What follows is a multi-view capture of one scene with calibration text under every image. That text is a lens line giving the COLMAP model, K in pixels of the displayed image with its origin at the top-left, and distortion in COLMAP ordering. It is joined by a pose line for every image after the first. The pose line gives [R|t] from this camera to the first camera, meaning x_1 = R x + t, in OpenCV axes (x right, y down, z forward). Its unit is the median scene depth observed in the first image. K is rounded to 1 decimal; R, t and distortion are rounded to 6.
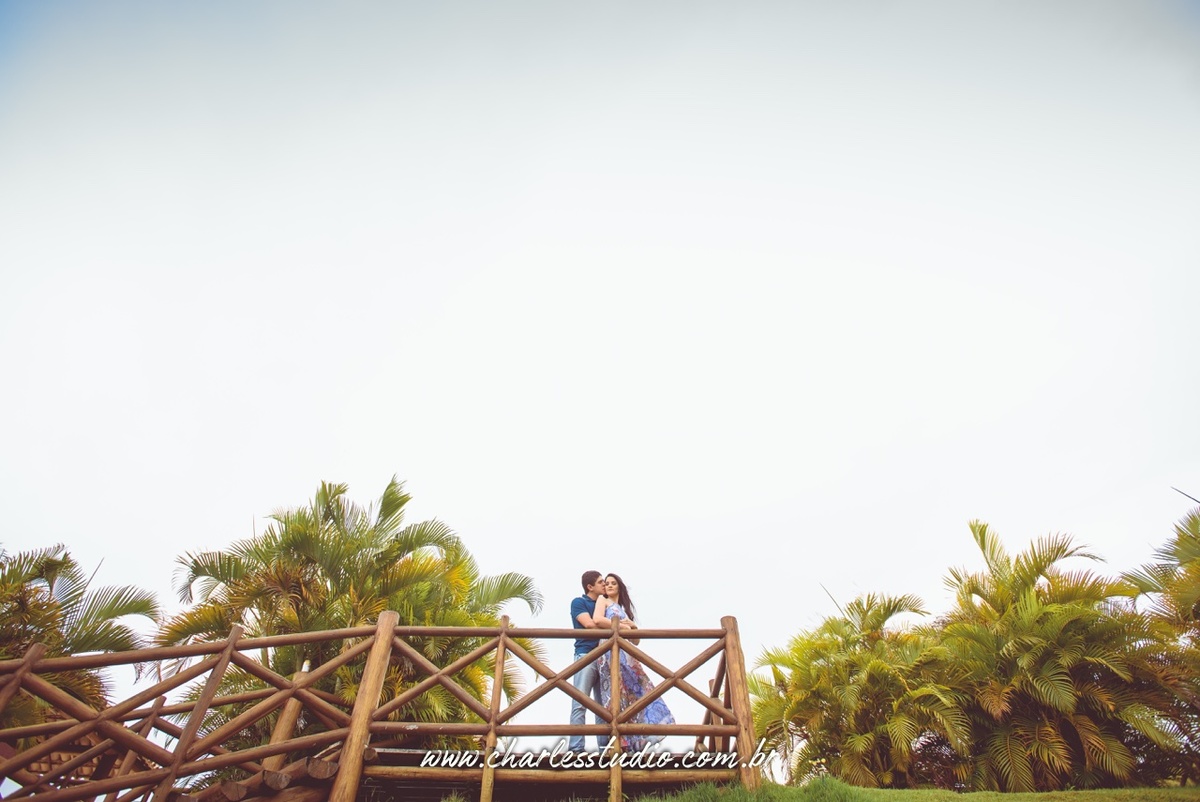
lens RADIAL K [[598.5, 0, 599.8], [0, 598.5, 401.5], [0, 0, 1]] dist [-0.034827, -0.000437]
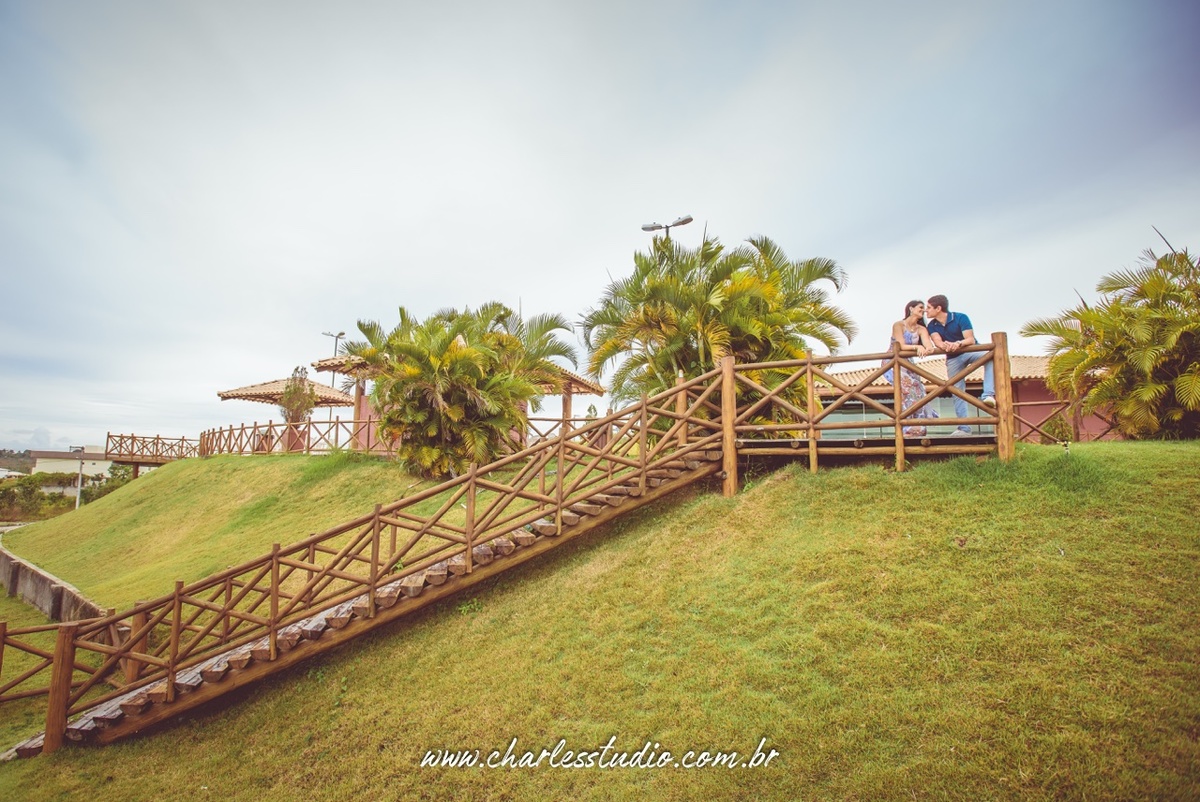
lens RADIAL K [[598.5, 0, 600.1], [0, 598.5, 400.9], [0, 0, 1]] dist [-0.034827, -0.000437]
pose [[0.854415, -0.053674, -0.516811, 0.141567], [0.362716, 0.773804, 0.519293, -0.462425], [0.372038, -0.631147, 0.680618, -0.206126]]
